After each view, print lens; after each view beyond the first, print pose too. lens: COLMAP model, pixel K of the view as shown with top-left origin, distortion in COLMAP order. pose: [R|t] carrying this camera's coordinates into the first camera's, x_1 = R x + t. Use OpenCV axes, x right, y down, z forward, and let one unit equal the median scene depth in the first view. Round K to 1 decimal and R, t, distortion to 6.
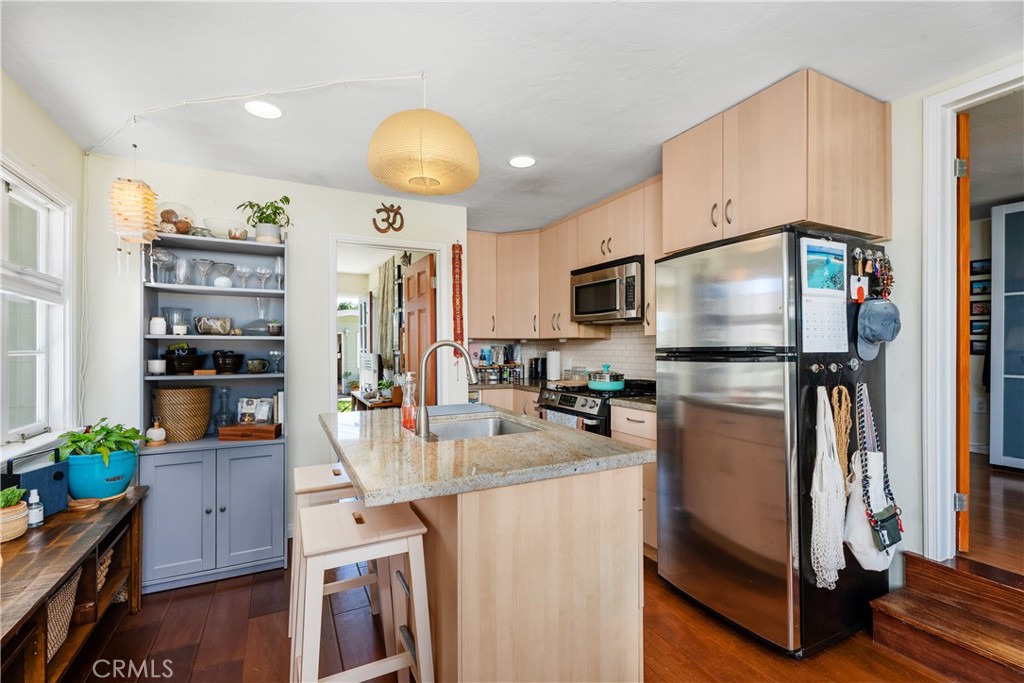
lens RADIAL K [[457.7, 0, 510.2], [0, 457.7, 345.7], [0, 0, 1]] dist [0.002102, -0.000231]
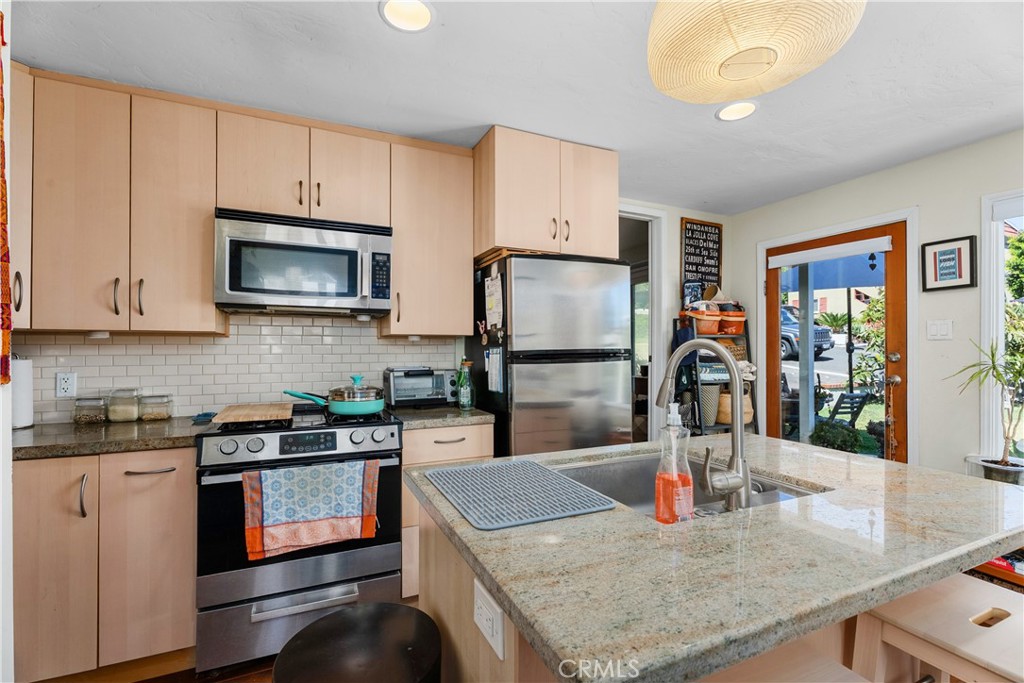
lens RADIAL K [[457.7, 0, 510.2], [0, 457.7, 345.7], [0, 0, 1]] dist [0.002102, -0.000231]
pose [[0.045724, 0.009194, 0.998912, -0.536812], [-0.002818, 0.999955, -0.009075, 0.003767], [-0.998950, -0.002400, 0.045748, 0.878830]]
